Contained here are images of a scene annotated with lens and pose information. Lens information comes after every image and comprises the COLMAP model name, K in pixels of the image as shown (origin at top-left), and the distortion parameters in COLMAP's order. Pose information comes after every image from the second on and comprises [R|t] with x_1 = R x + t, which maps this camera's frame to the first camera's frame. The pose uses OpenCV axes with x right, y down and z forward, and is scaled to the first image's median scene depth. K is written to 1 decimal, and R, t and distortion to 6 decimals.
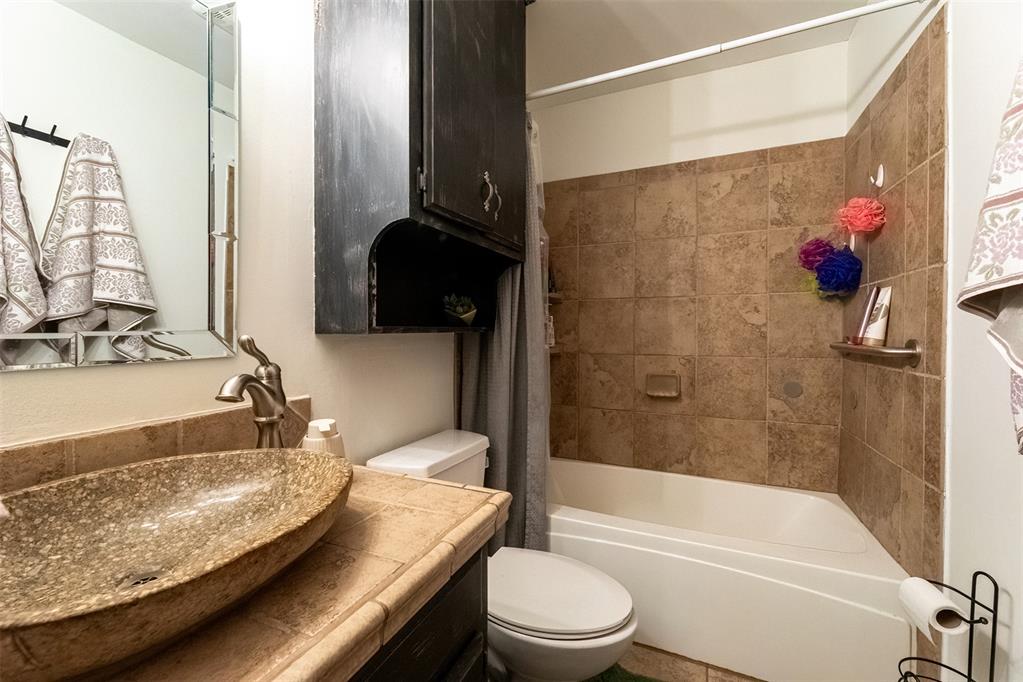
lens RADIAL K [[426.3, 0, 507.0], [0, 426.3, 334.7], [0, 0, 1]] dist [-0.007335, 0.000951]
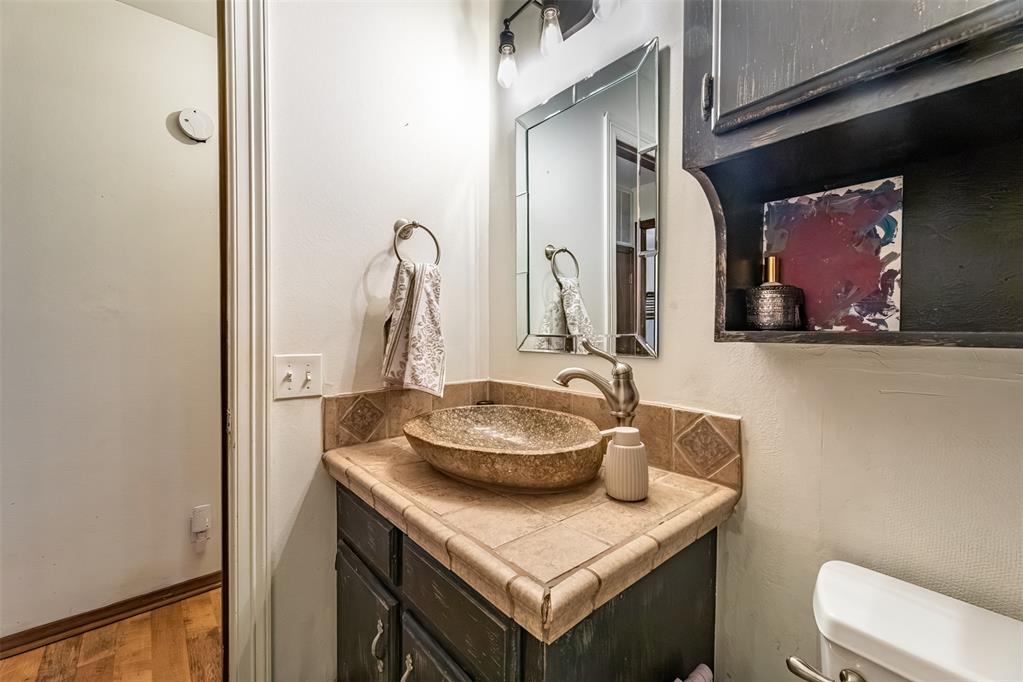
lens RADIAL K [[426.3, 0, 509.2], [0, 426.3, 335.0], [0, 0, 1]] dist [-0.007335, 0.000951]
pose [[-0.437396, 0.007200, -0.899240, 0.649409], [-0.016274, 0.999741, 0.015920, -0.025625], [0.899122, 0.021597, -0.437166, 1.375485]]
